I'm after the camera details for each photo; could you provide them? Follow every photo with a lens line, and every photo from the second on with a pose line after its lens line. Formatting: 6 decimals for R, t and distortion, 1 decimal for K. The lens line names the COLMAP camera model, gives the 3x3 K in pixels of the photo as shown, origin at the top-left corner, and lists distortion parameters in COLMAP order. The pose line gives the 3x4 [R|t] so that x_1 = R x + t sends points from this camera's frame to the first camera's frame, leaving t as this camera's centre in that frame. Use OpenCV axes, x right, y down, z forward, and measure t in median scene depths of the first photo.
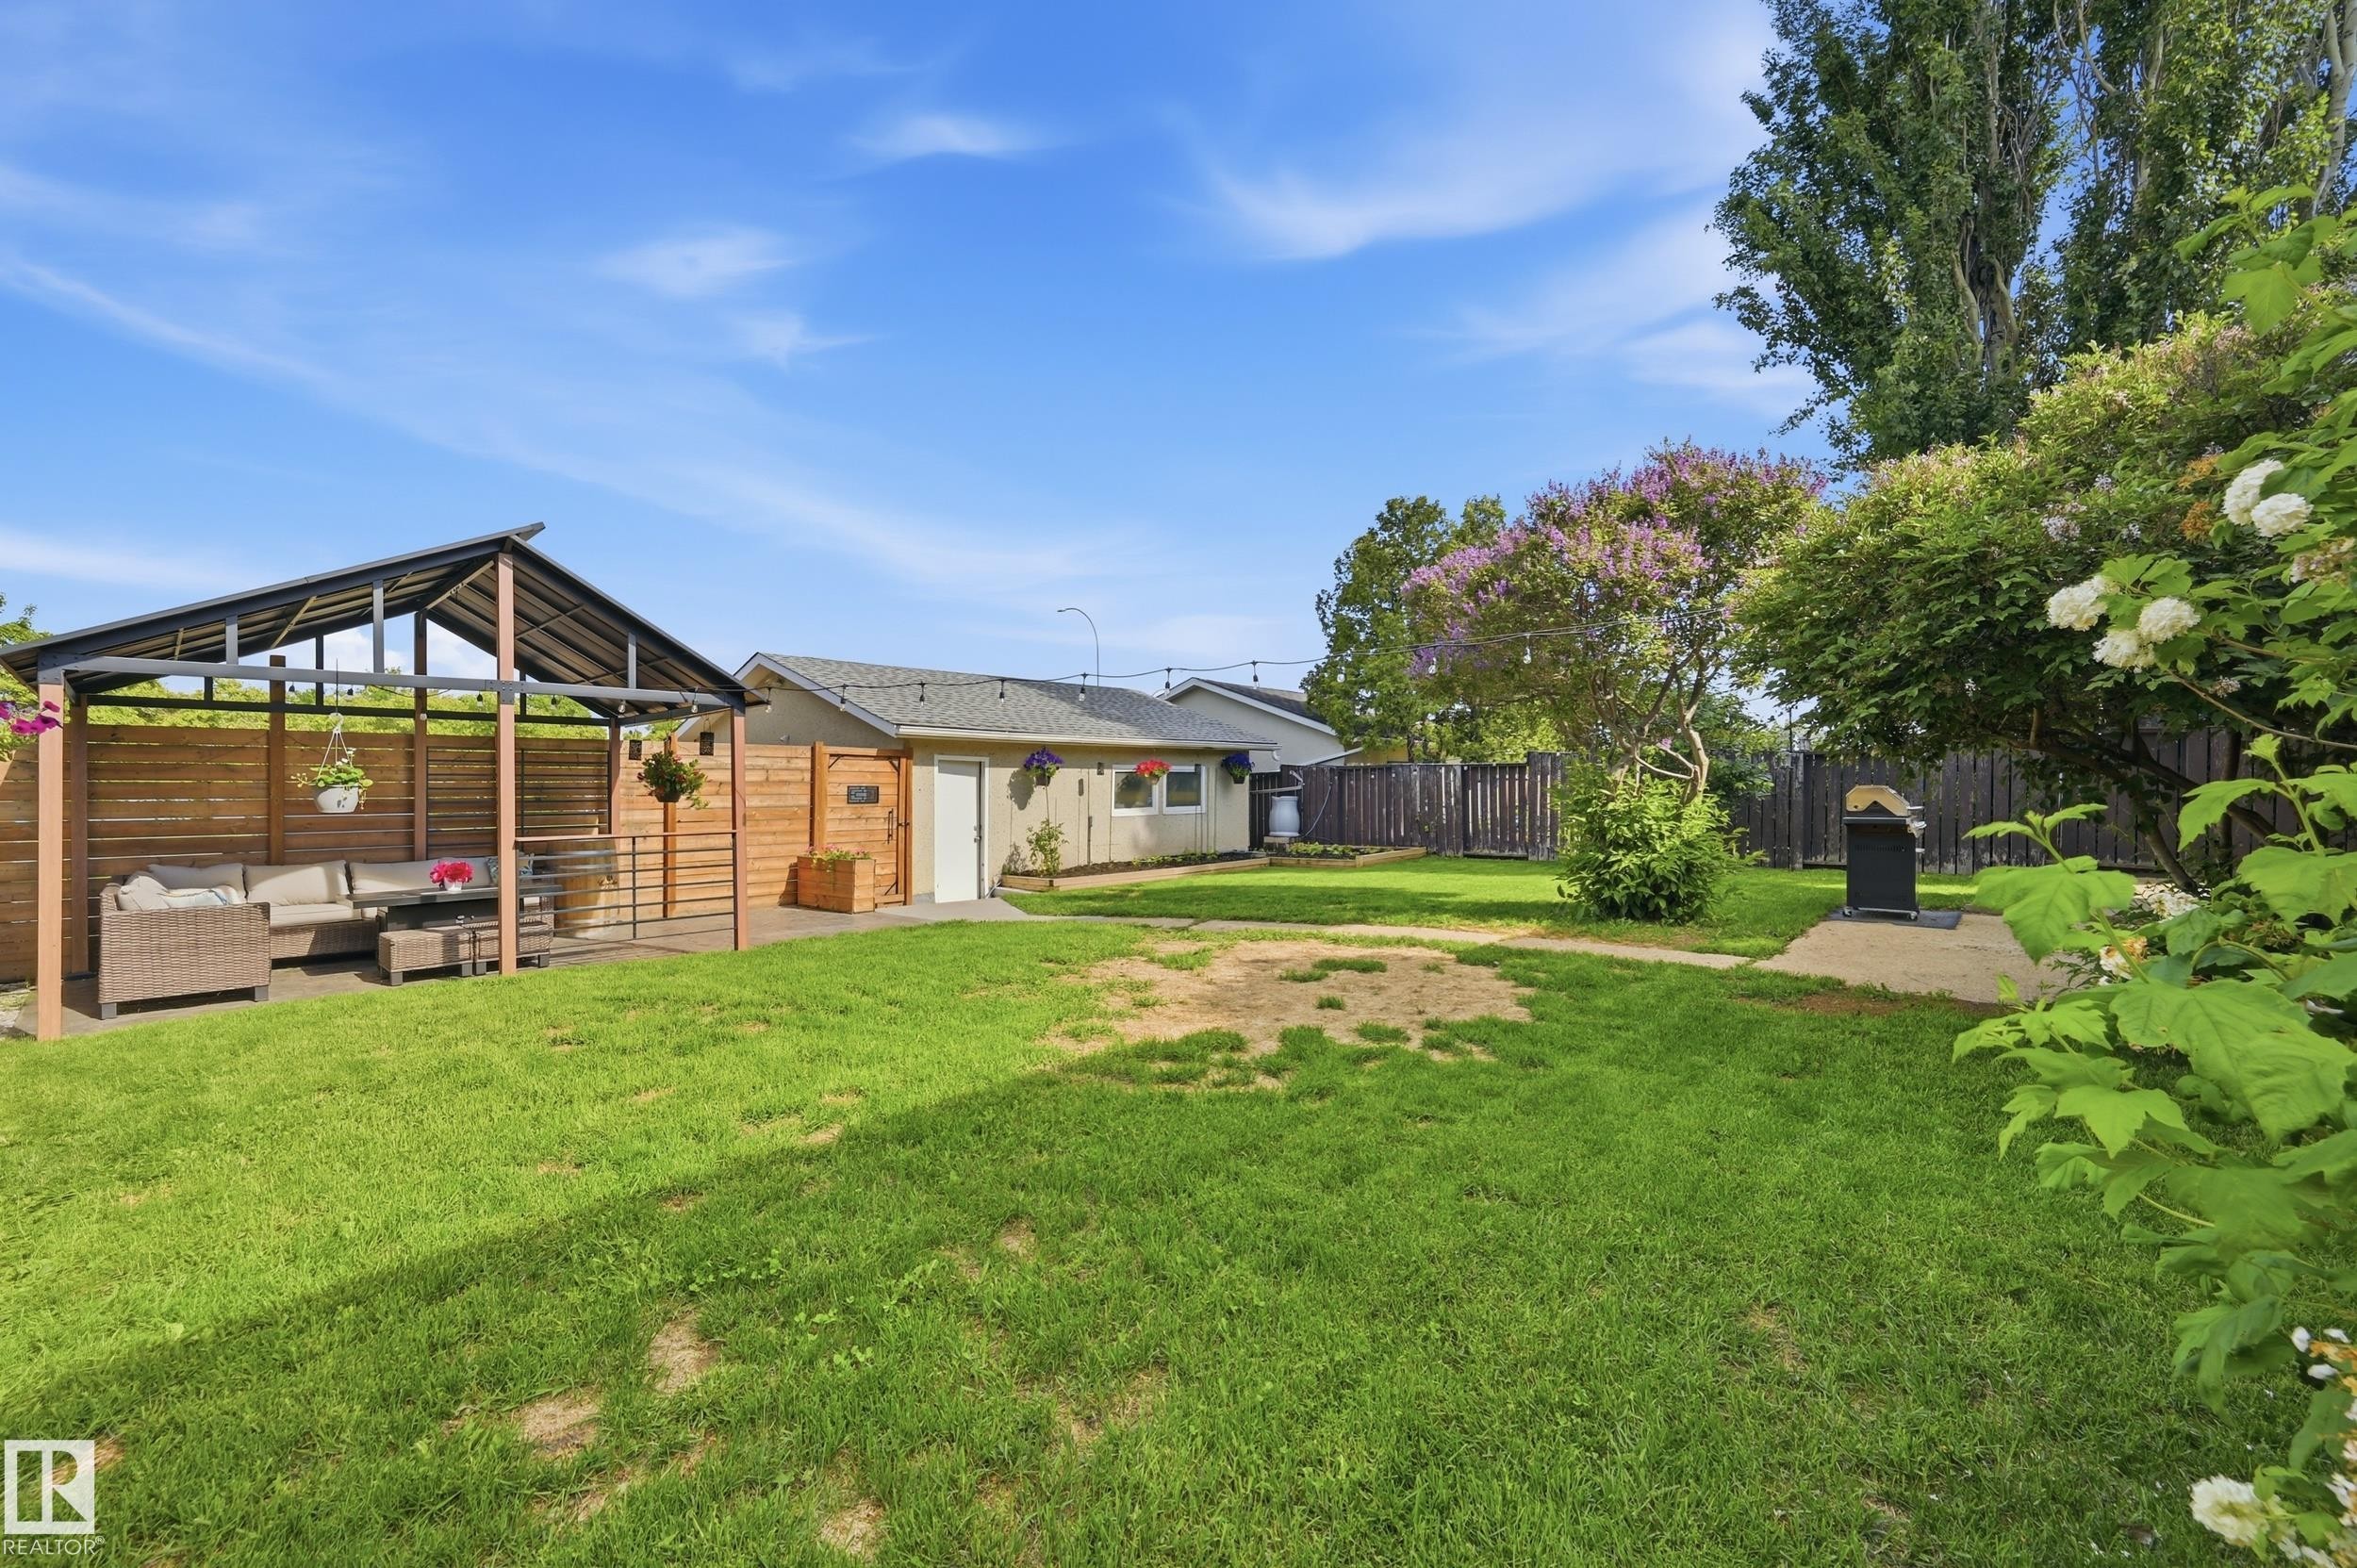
lens RADIAL K [[1018.3, 0, 1178.5], [0, 1018.3, 784.0], [0, 0, 1]] dist [0.000910, 0.000036]
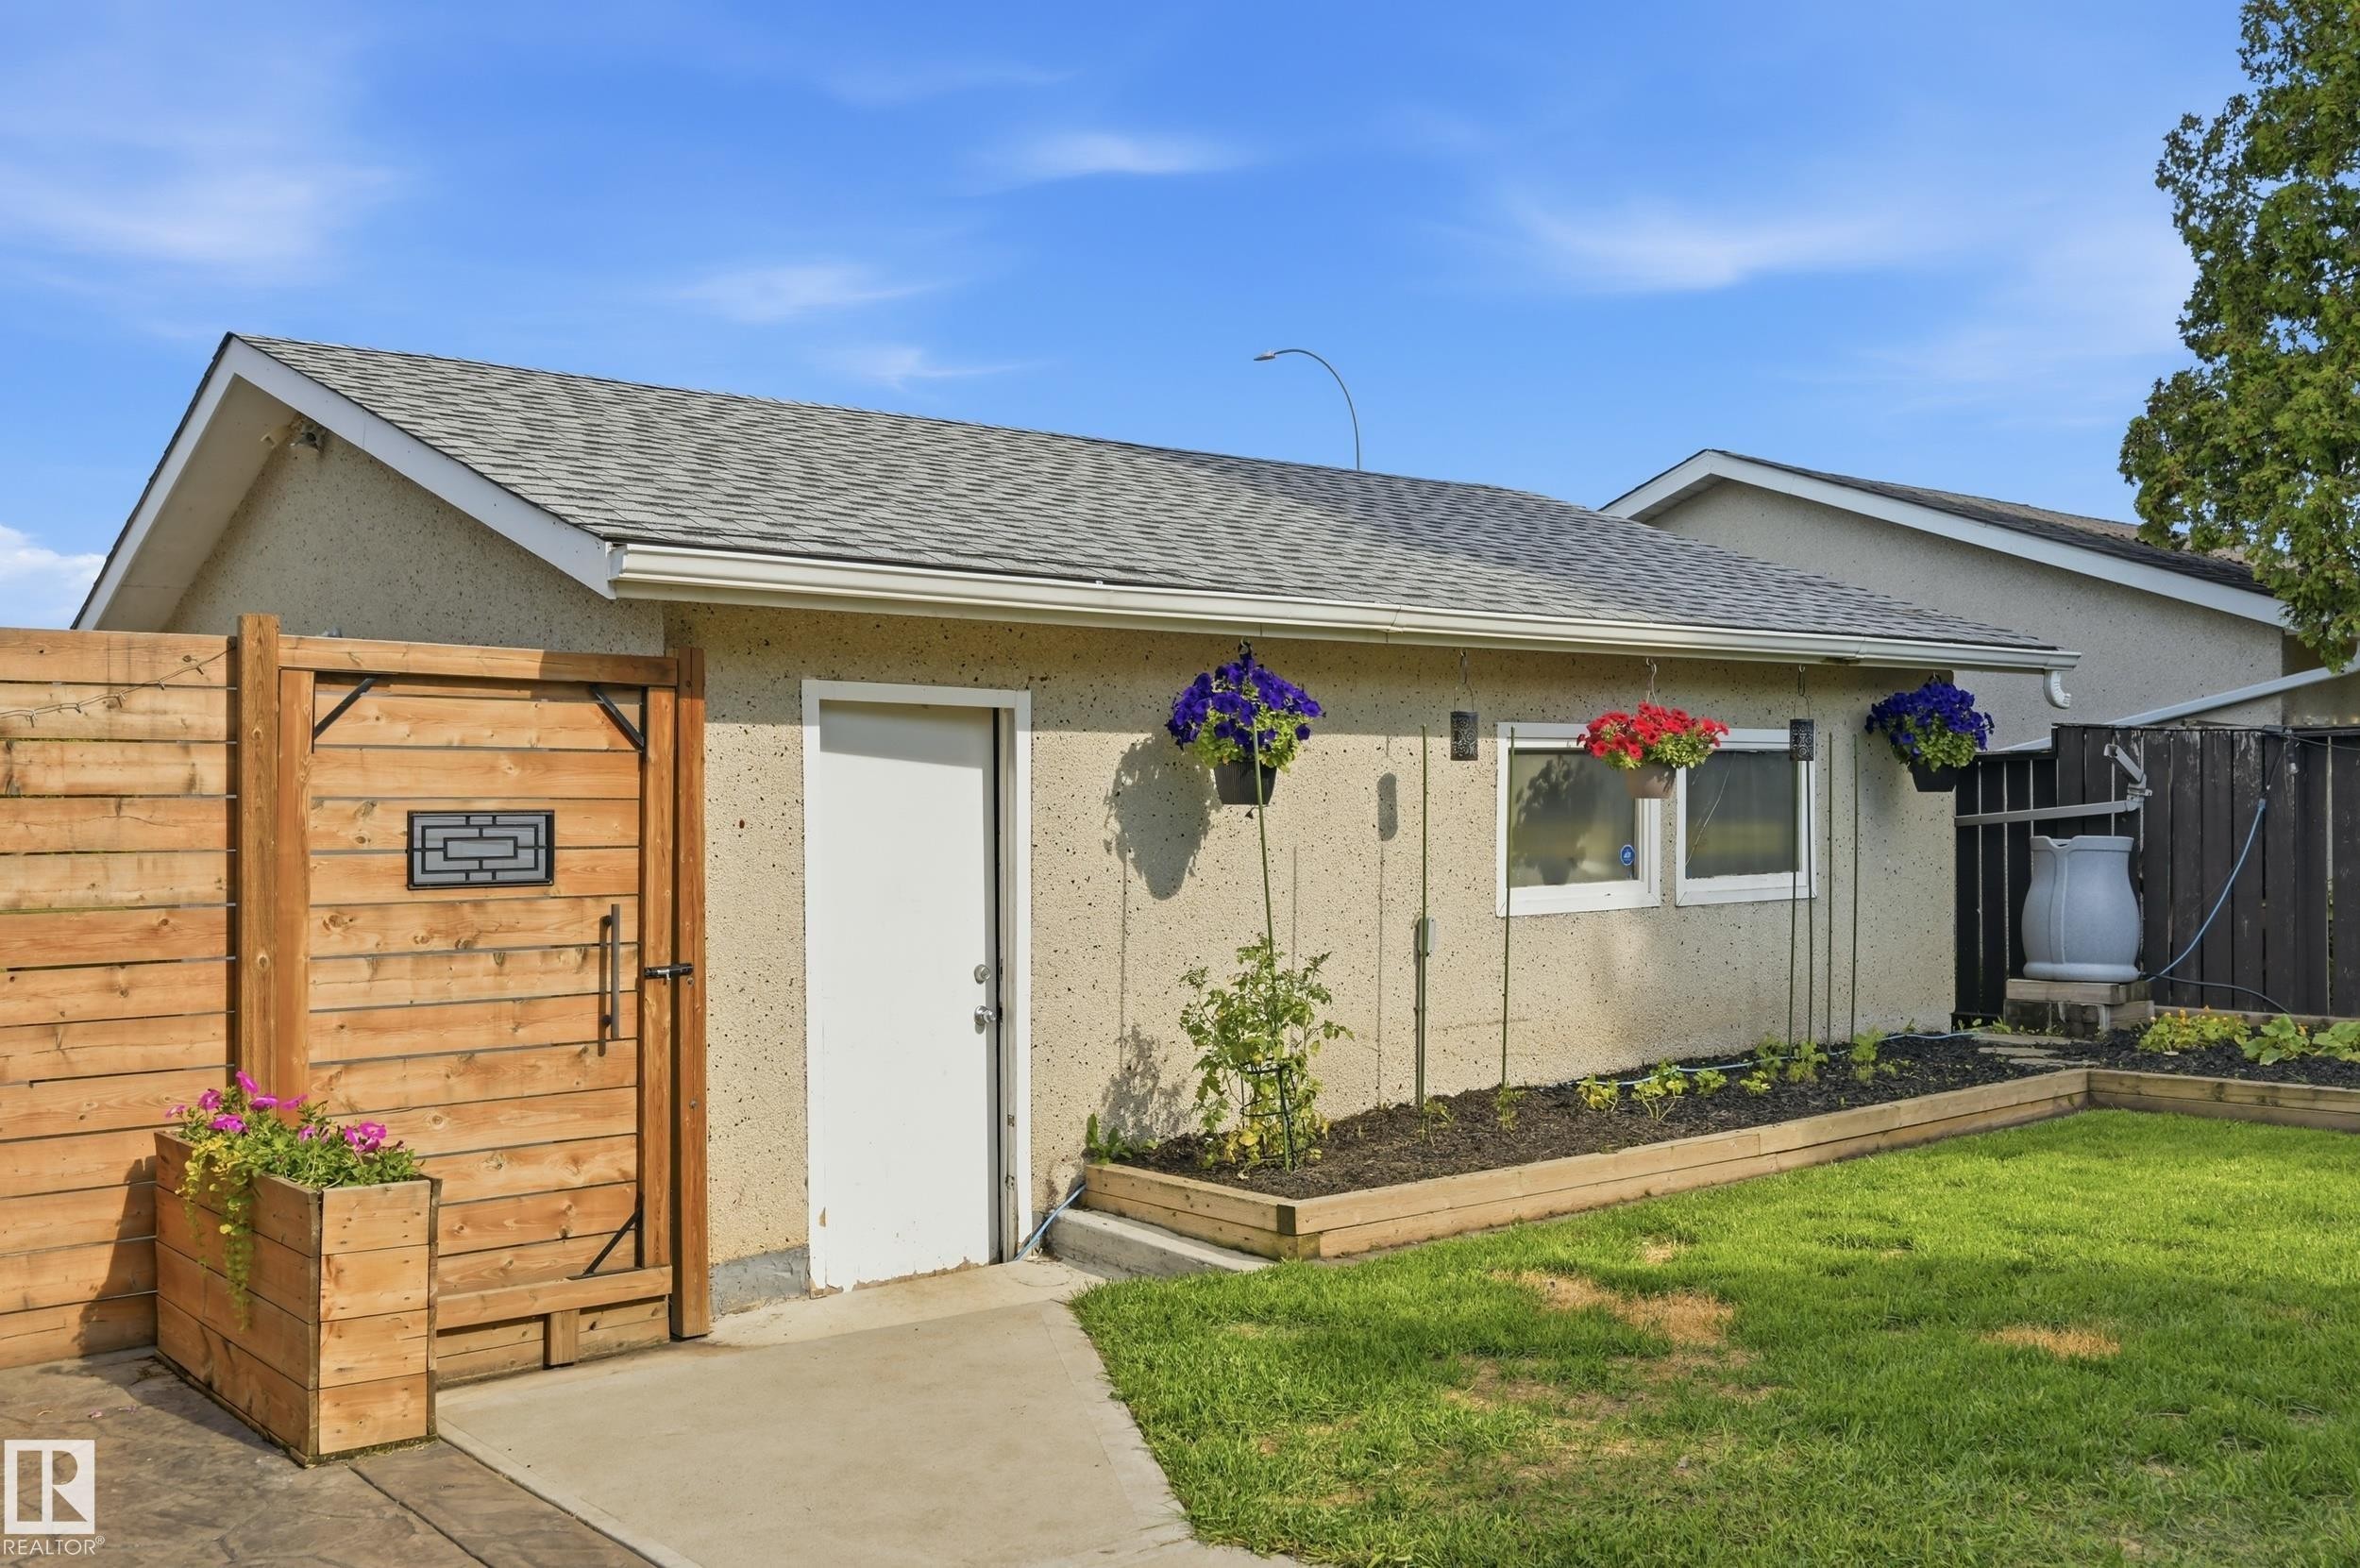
lens RADIAL K [[1019.5, 0, 1180.0], [0, 1019.5, 784.0], [0, 0, 1]] dist [0.000910, 0.000036]
pose [[0.988793, -0.003996, -0.149241, -0.112616], [0.003754, 0.999991, -0.001900, -0.002764], [0.149248, 0.001319, 0.988799, 0.755262]]
